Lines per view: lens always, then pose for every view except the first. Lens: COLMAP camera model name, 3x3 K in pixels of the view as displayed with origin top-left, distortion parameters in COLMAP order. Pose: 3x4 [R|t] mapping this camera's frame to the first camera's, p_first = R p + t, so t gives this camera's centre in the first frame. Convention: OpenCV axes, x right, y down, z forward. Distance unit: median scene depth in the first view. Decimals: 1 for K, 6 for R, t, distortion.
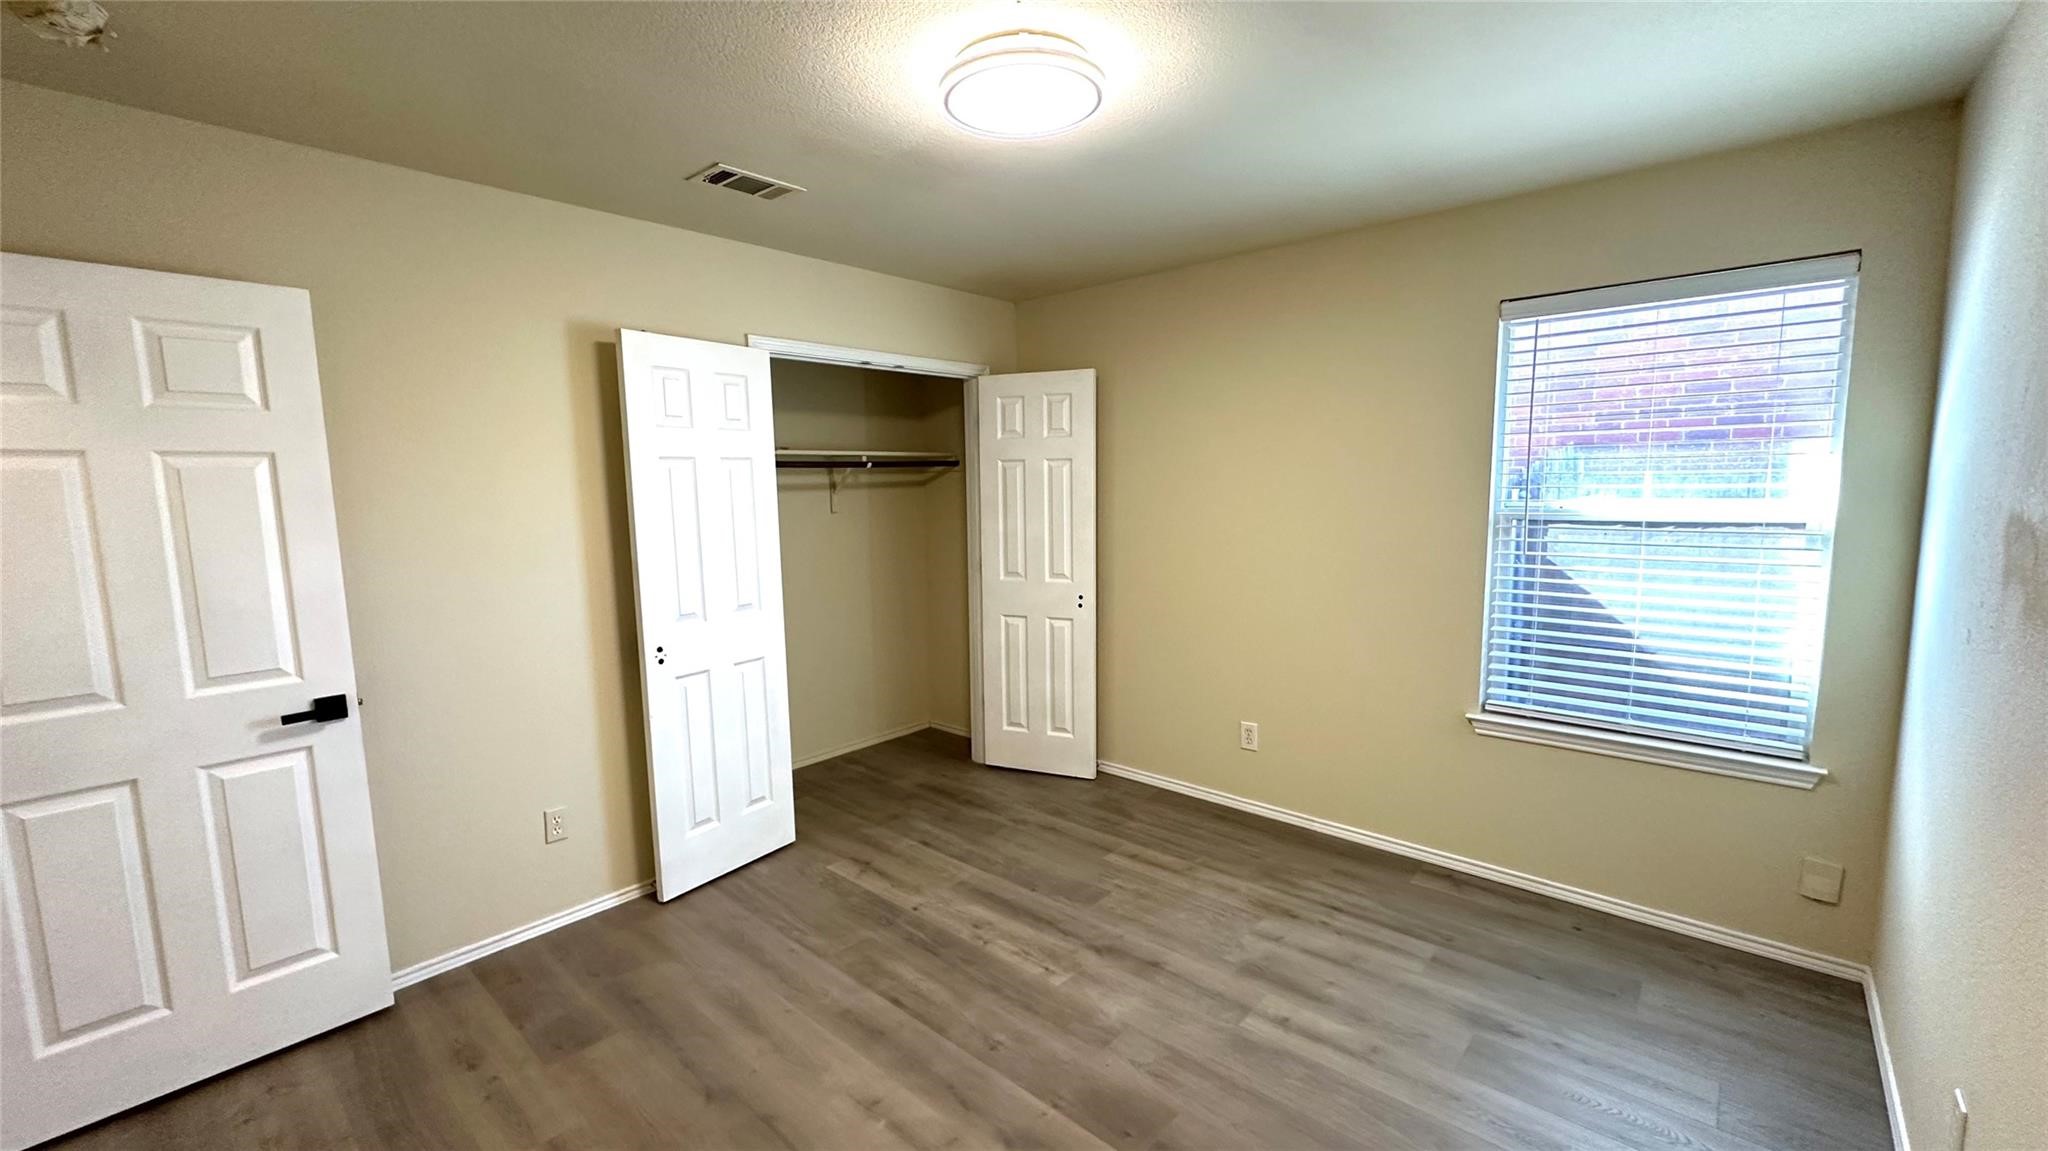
lens RADIAL K [[820.4, 0, 1023.6], [0, 820.4, 579.1], [0, 0, 1]] dist [-0.000137, 0.000010]
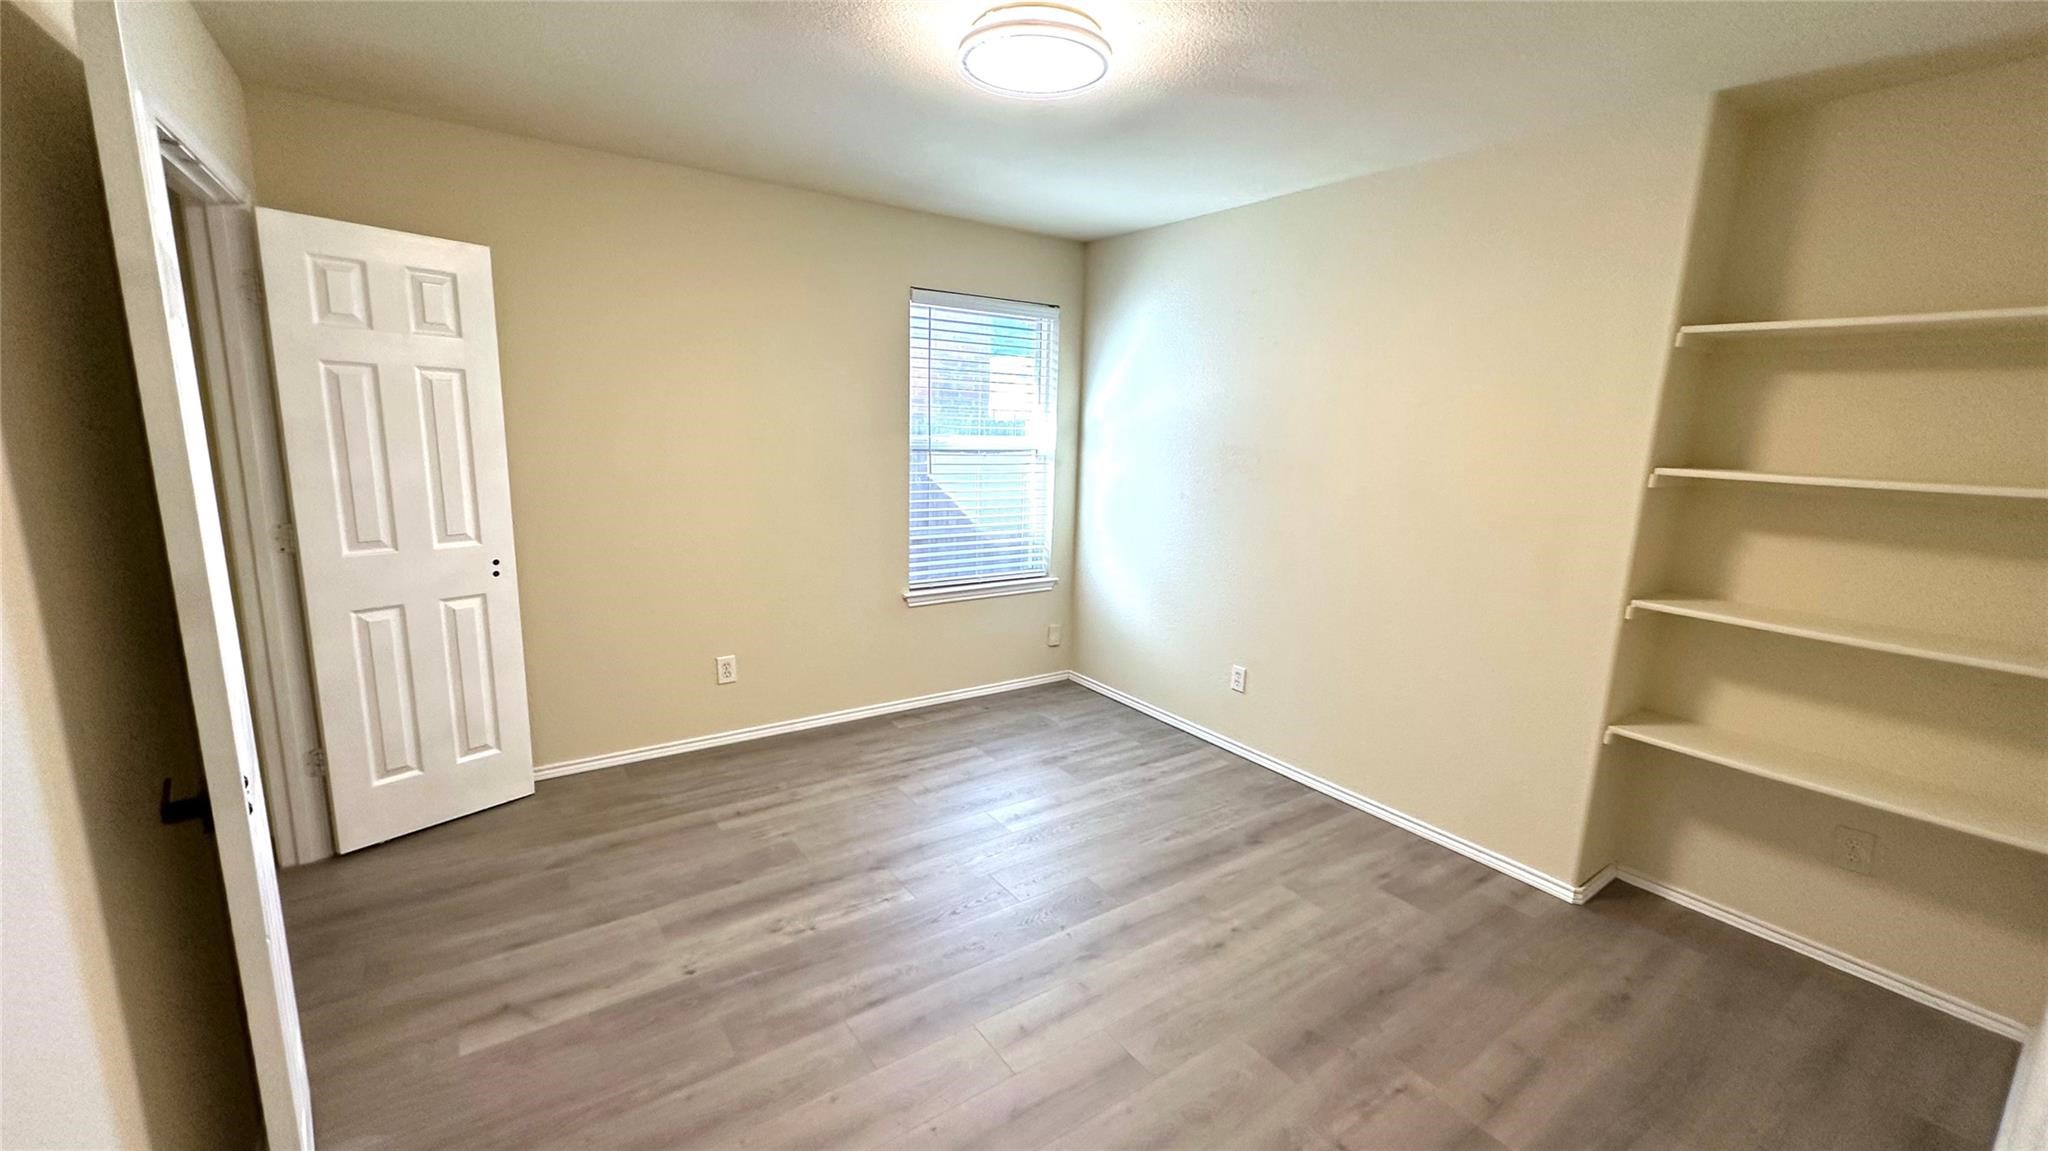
lens RADIAL K [[820.4, 0, 1026.7], [0, 820.4, 582.2], [0, 0, 1]] dist [-0.000137, 0.000010]
pose [[0.221661, -0.166147, 0.960865, -0.666532], [0.080525, 0.985131, 0.151766, -0.042227], [-0.971793, 0.043733, 0.231744, 0.455160]]
